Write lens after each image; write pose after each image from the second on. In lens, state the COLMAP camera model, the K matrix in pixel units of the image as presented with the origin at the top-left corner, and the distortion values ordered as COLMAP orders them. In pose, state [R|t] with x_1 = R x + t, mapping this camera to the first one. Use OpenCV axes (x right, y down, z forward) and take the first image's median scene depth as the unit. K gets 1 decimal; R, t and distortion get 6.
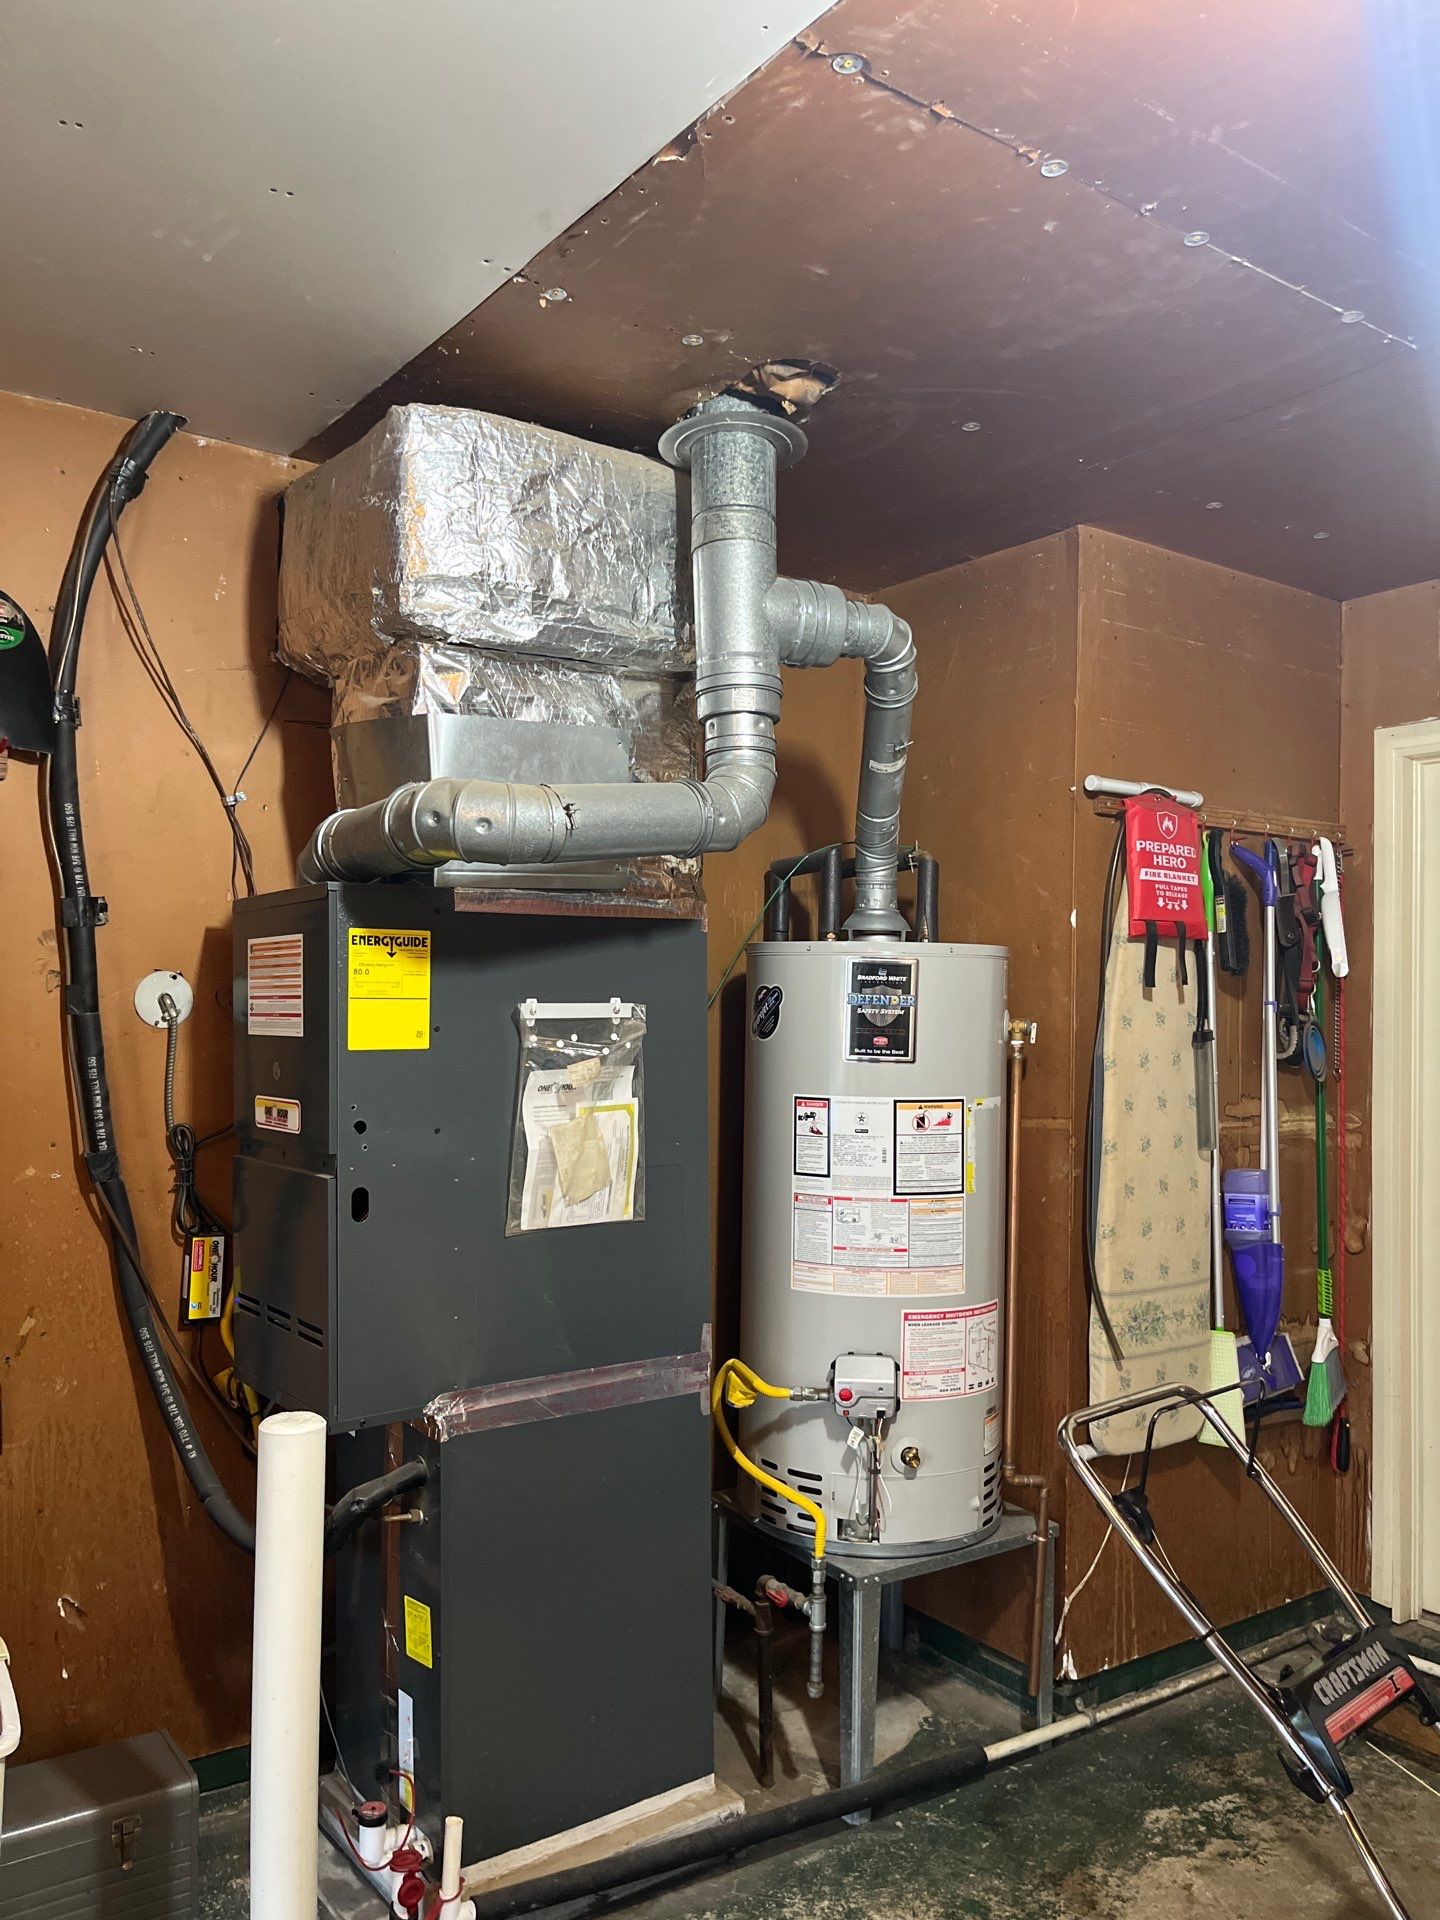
lens RADIAL K [[1440.7, 0, 720.7], [0, 1440.7, 966.8], [0, 0, 1]] dist [0.015778, -0.025719]
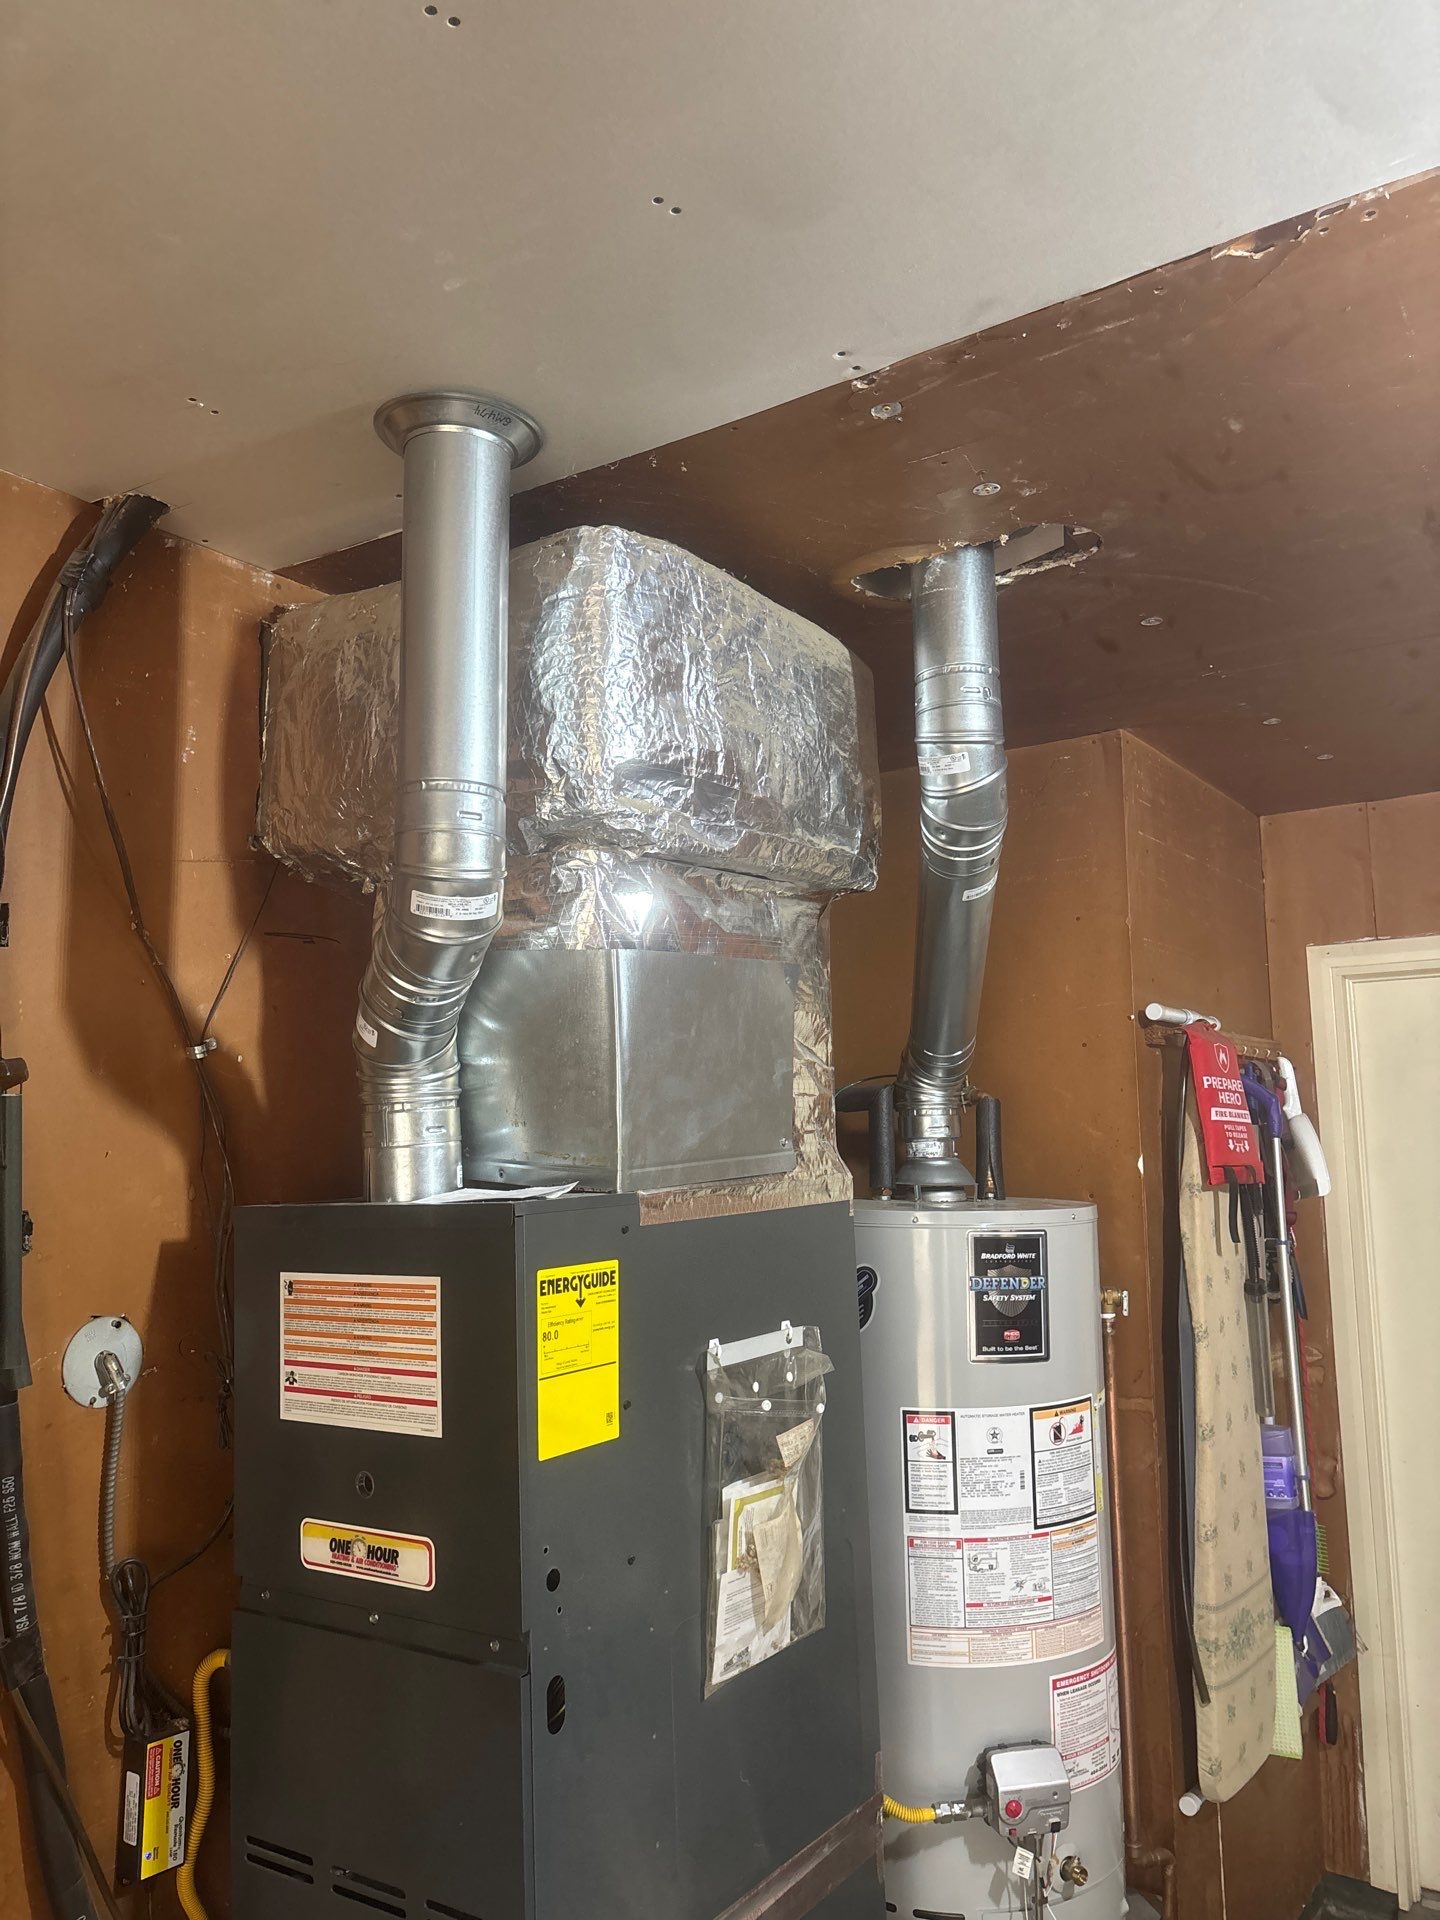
lens RADIAL K [[1440.7, 0, 716.4], [0, 1440.7, 954.3], [0, 0, 1]] dist [0.015778, -0.025719]
pose [[0.944490, 0.016622, 0.328119, -0.318857], [0.019261, 0.994200, -0.105807, -0.079681], [-0.327974, 0.106254, 0.938692, 0.264626]]
